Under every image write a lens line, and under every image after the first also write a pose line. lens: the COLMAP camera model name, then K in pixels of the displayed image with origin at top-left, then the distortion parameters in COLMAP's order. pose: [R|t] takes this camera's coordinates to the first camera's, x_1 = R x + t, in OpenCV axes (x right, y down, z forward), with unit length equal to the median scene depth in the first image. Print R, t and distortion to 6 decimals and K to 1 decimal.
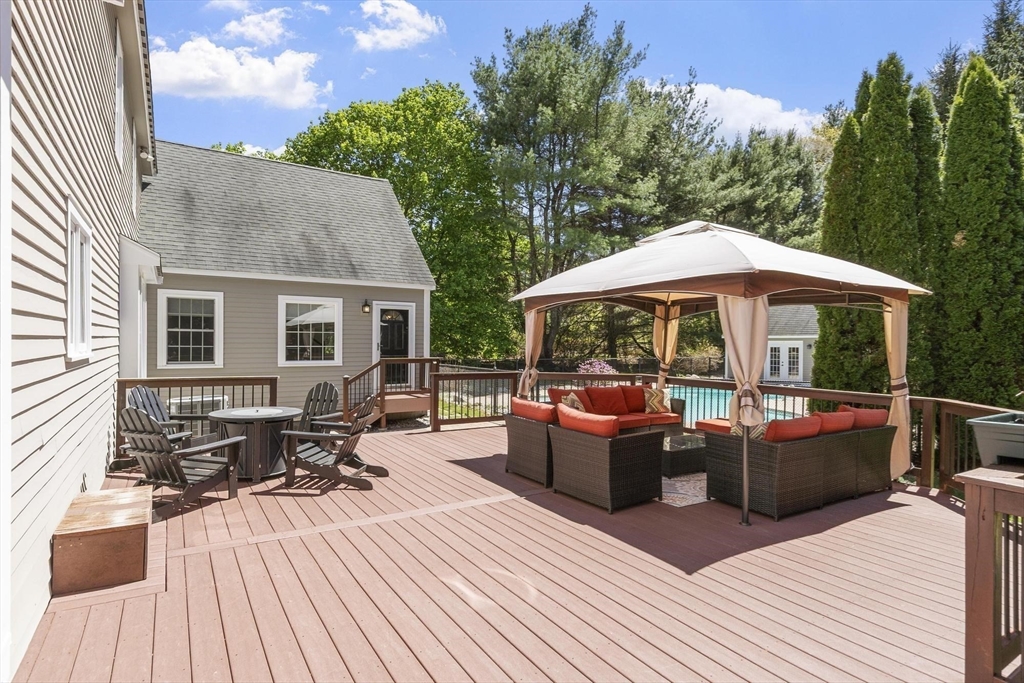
lens RADIAL K [[532.6, 0, 509.8], [0, 532.6, 339.3], [0, 0, 1]] dist [0.001737, 0.000195]
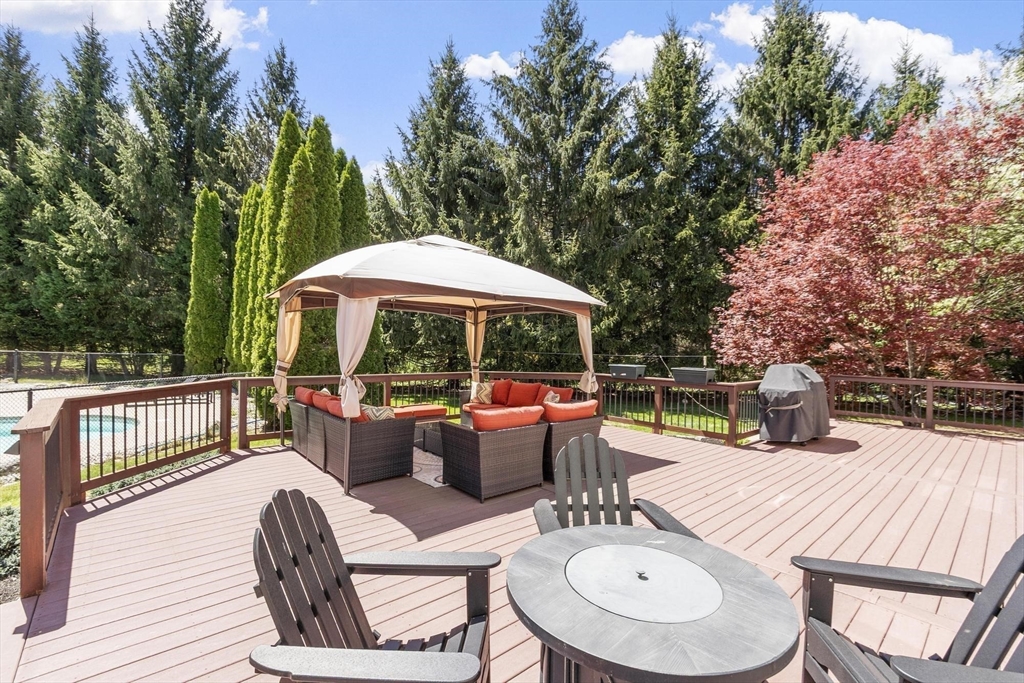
lens RADIAL K [[449.8, 0, 517.0], [0, 449.8, 340.1], [0, 0, 1]] dist [-0.001269, -0.000276]
pose [[-0.155160, -0.013571, 0.987796, -0.158264], [-0.025829, 0.999620, 0.009677, -0.001876], [-0.987552, -0.024012, -0.155451, 0.242984]]
